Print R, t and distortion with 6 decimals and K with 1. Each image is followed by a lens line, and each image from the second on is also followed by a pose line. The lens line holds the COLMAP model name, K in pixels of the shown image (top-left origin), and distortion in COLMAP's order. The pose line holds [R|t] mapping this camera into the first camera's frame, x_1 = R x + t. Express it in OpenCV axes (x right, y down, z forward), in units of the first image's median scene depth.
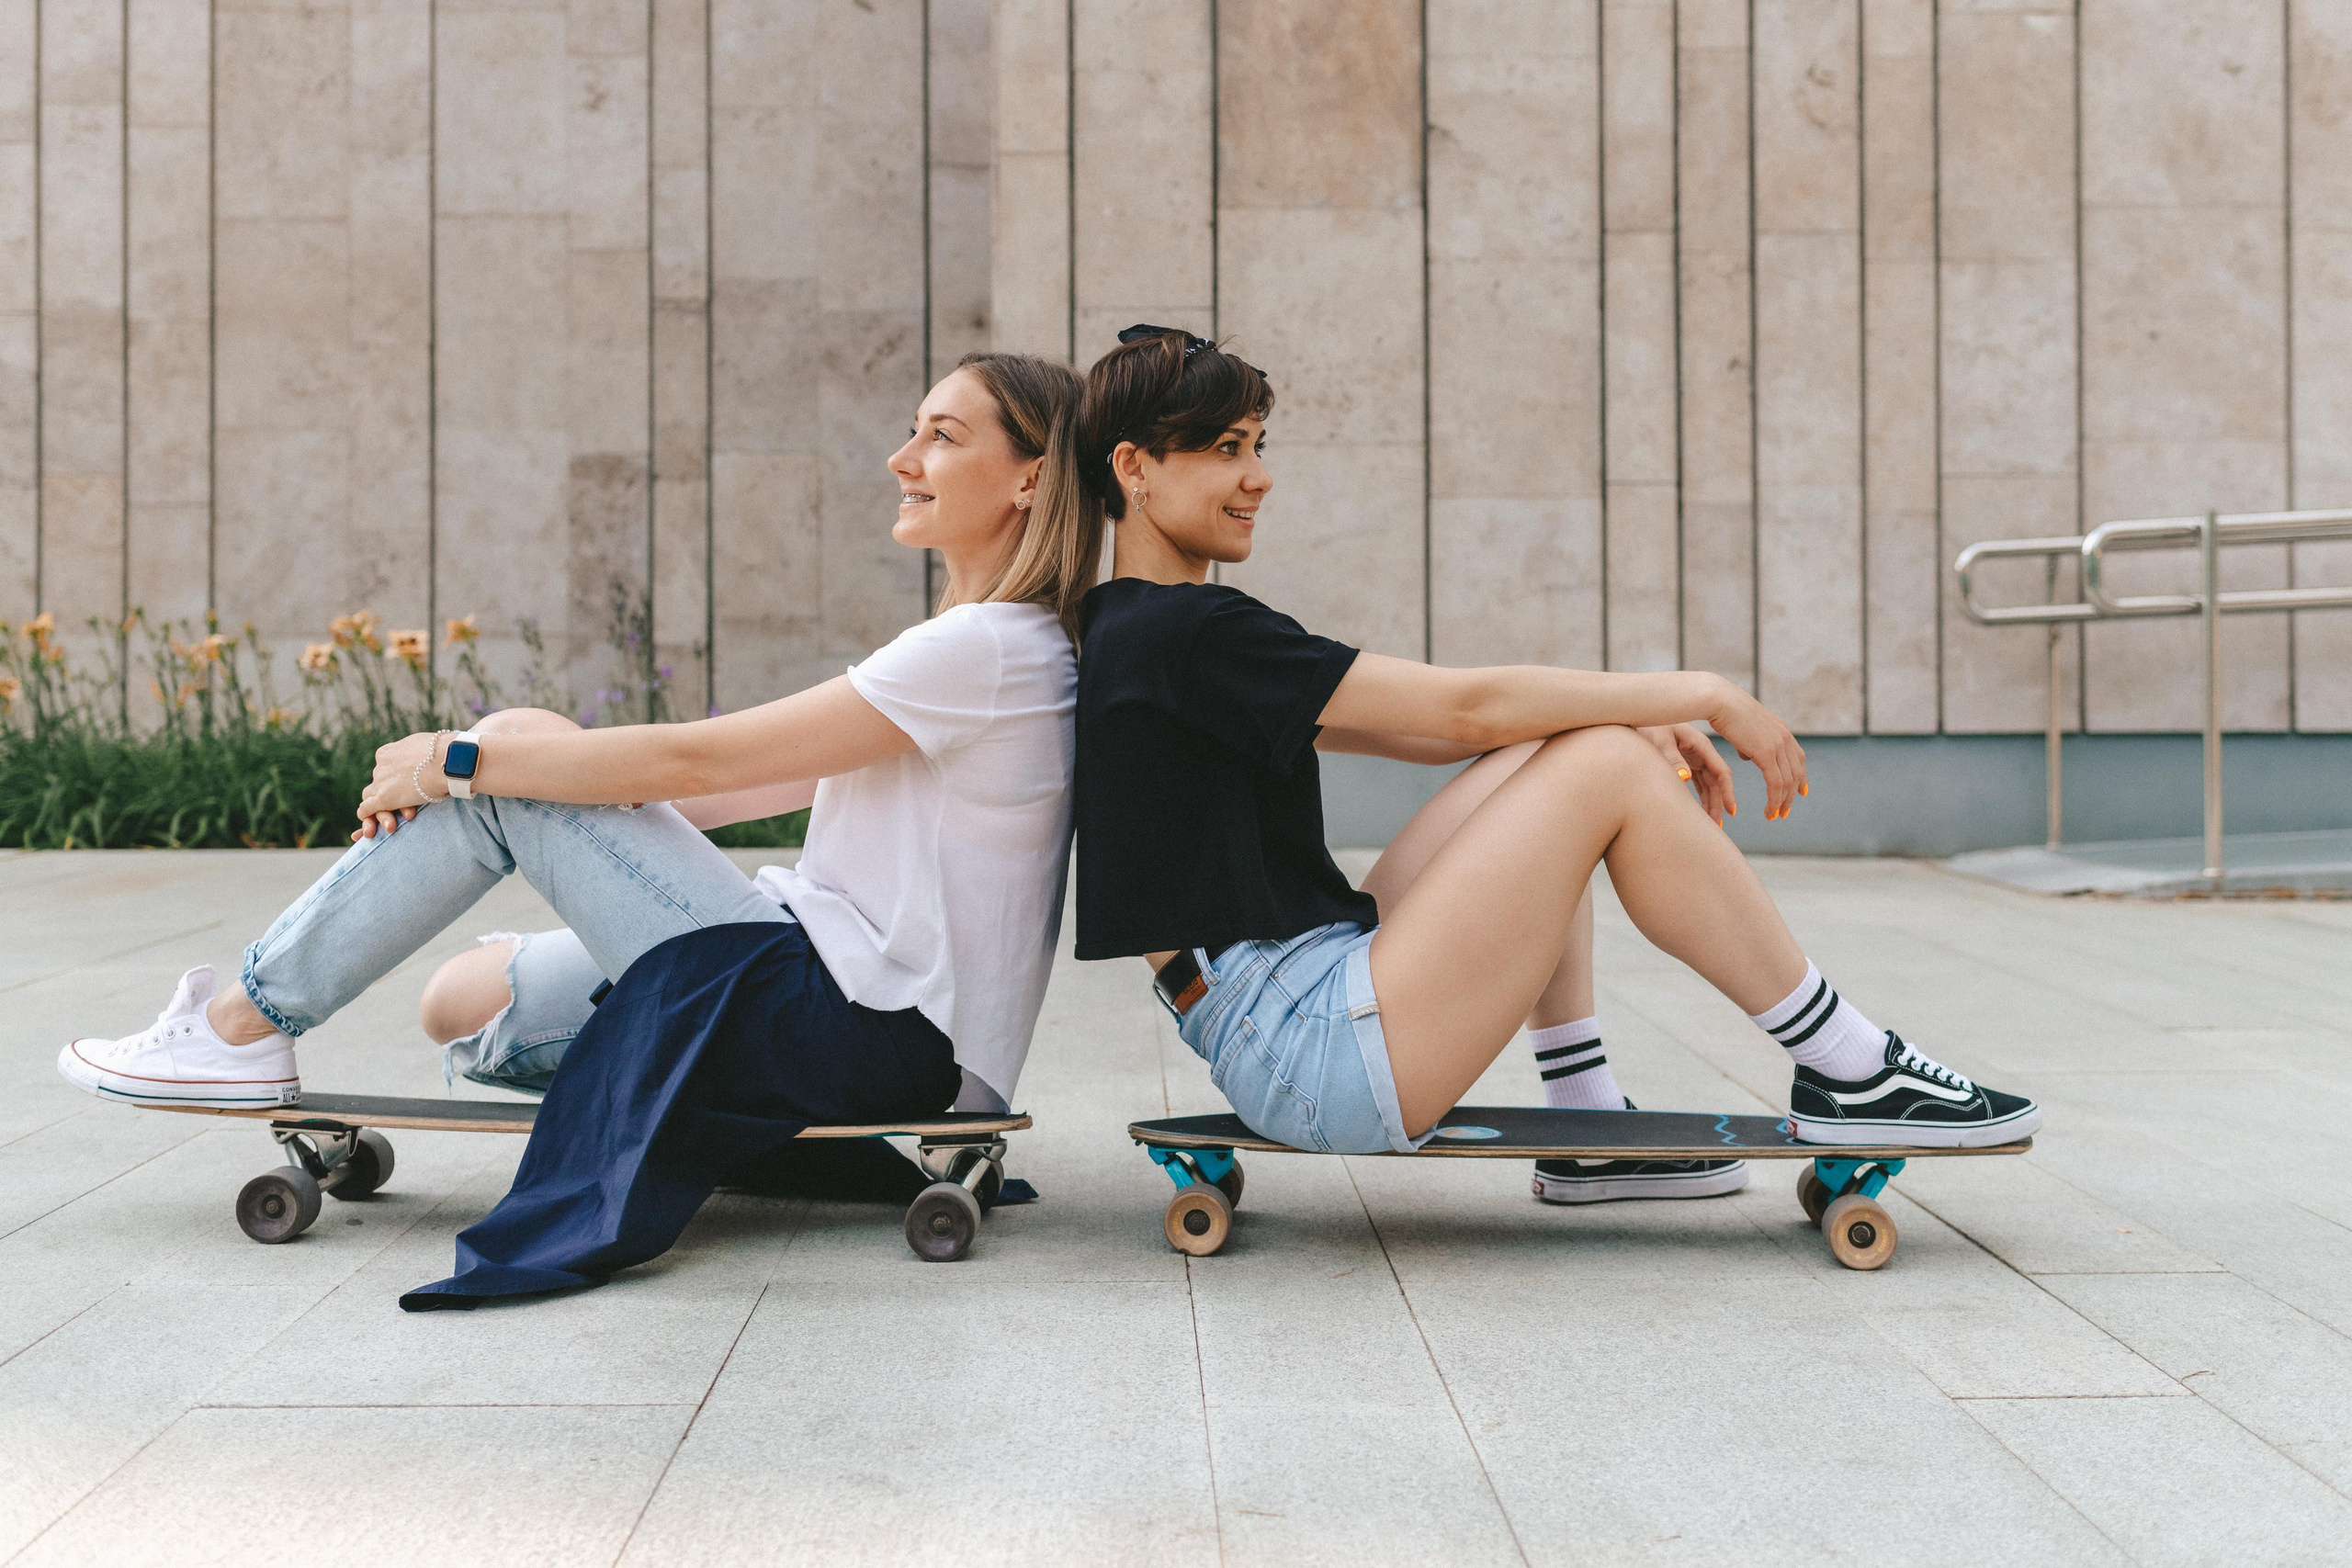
lens RADIAL K [[2584.3, 0, 1178.2], [0, 2584.3, 663.2], [0, 0, 1]] dist [0.008573, 0.008436]
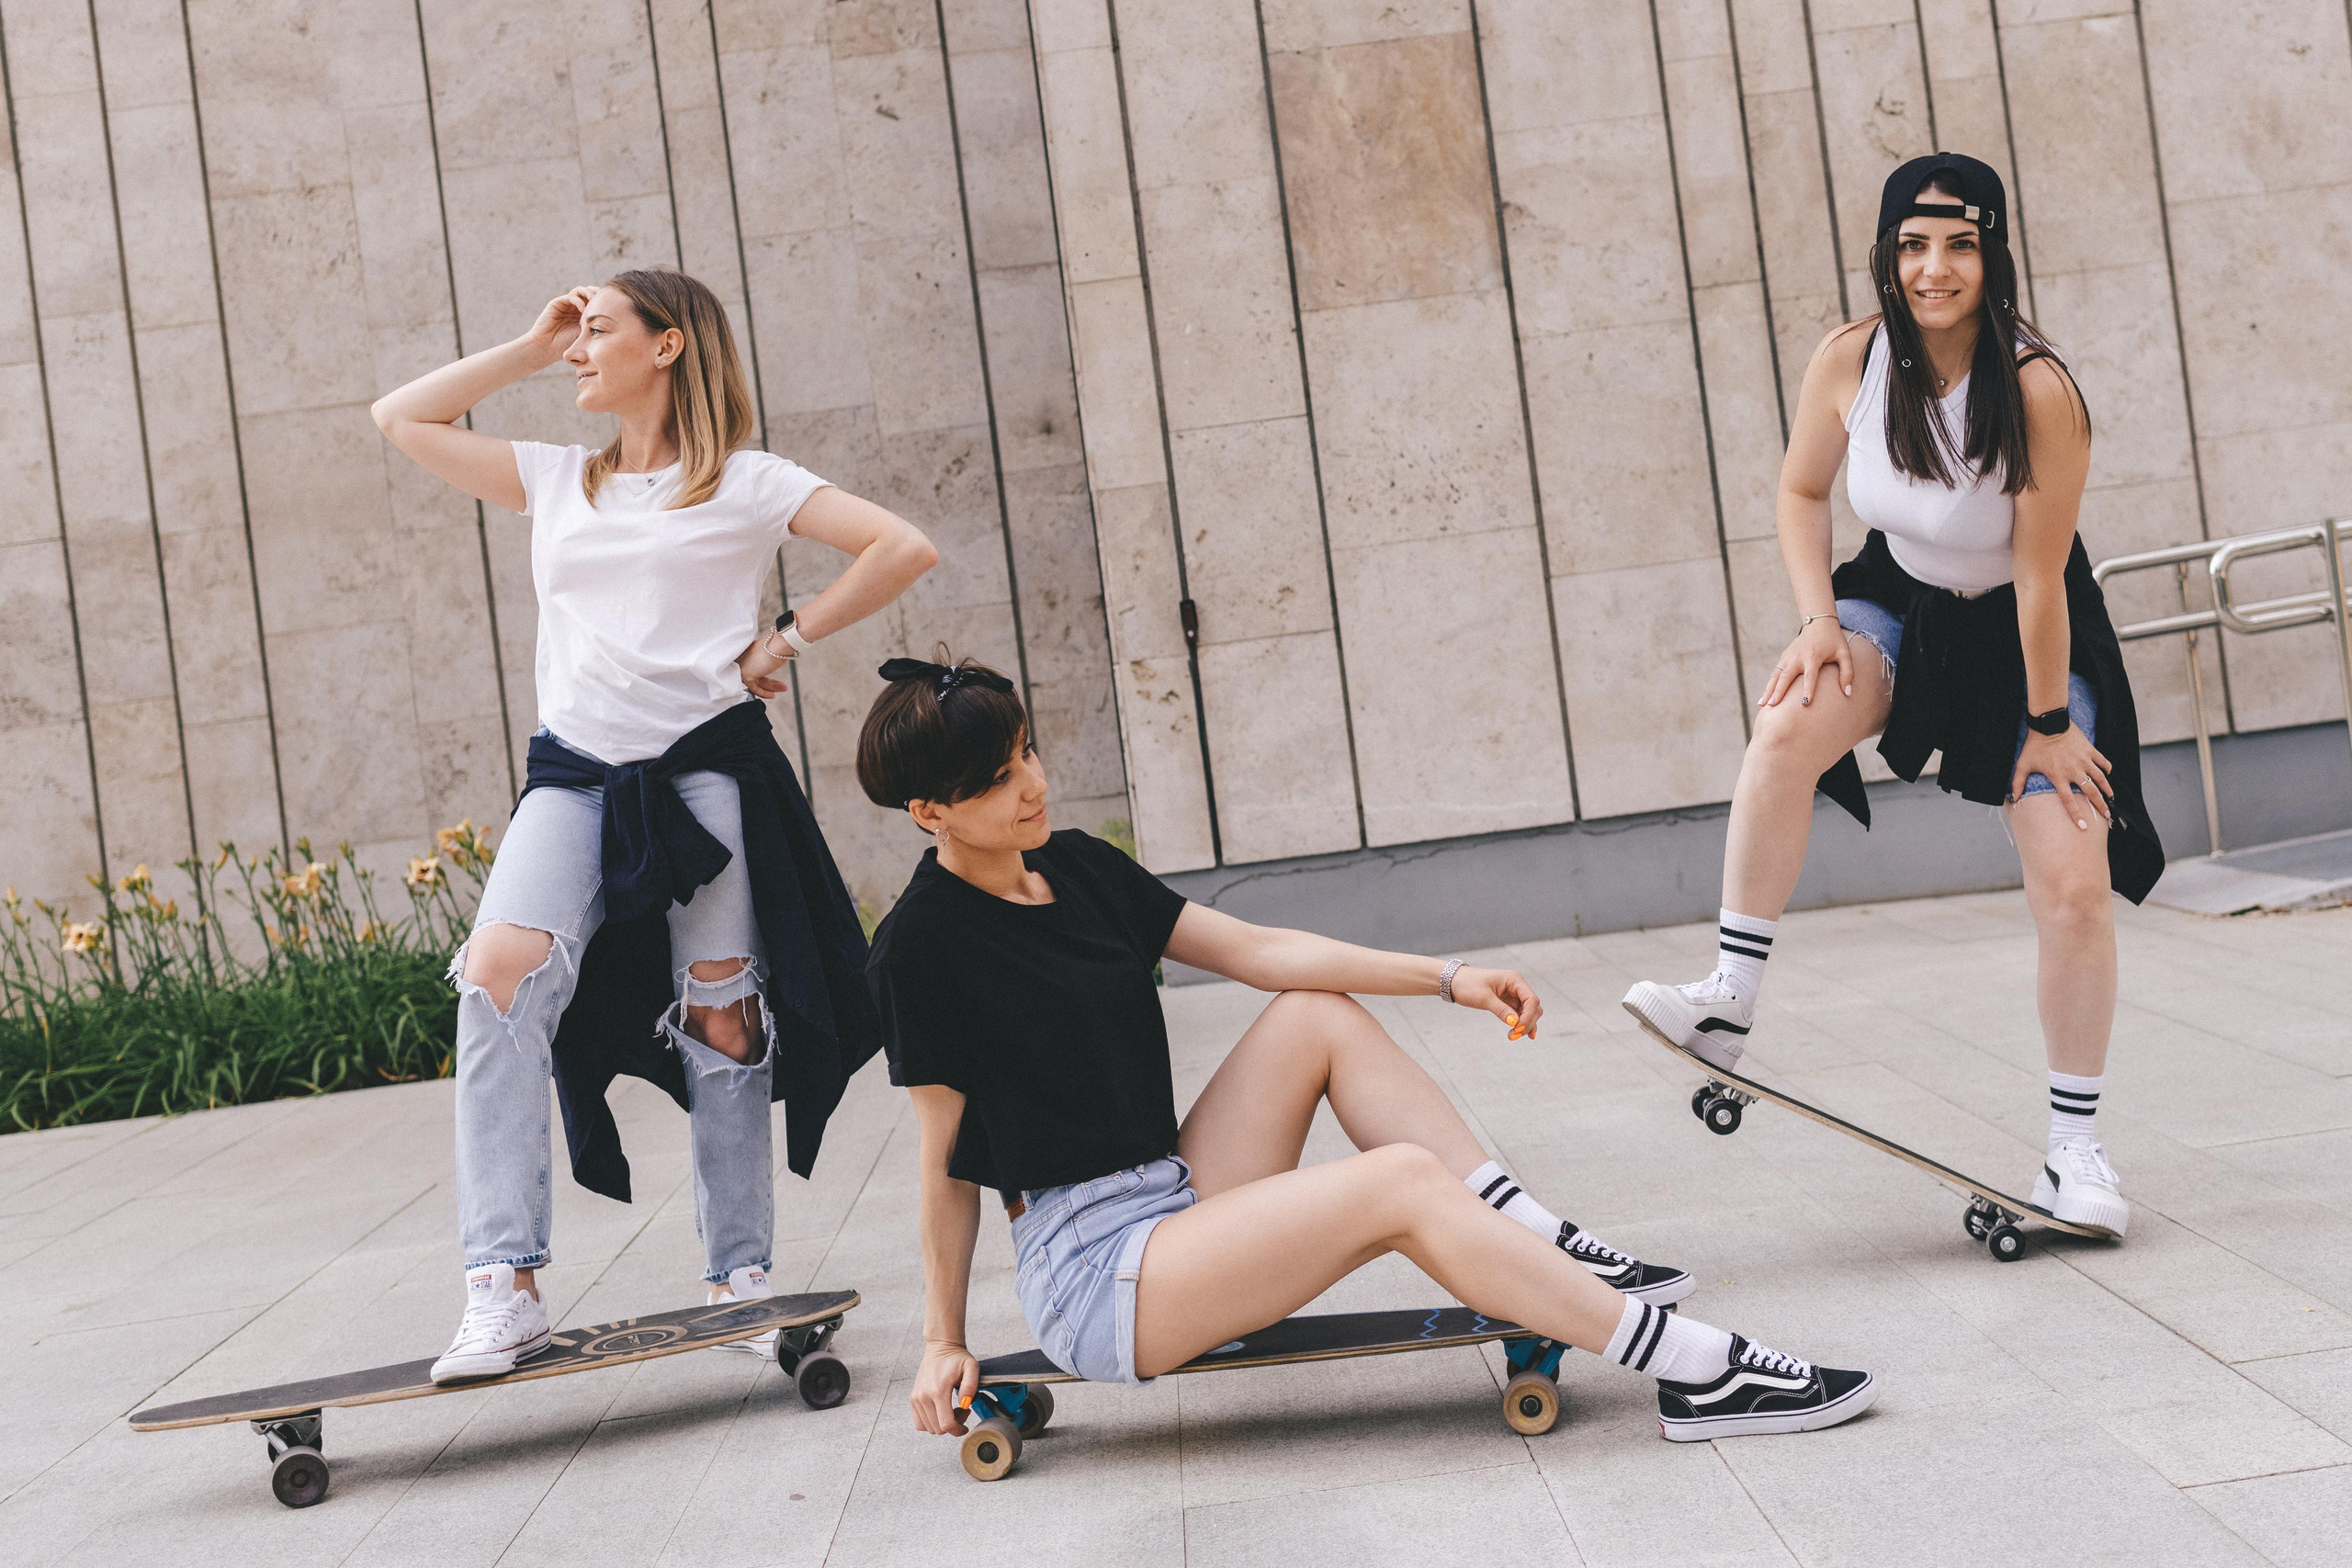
lens RADIAL K [[2935.5, 0, 1289.9], [0, 2935.5, 657.8], [0, 0, 1]] dist [0.007297, 0.010912]
pose [[0.992179, -0.122492, 0.024005, -0.031088], [0.122524, 0.992466, 0.000152, -0.046346], [-0.023843, 0.002790, 0.999712, -0.113801]]
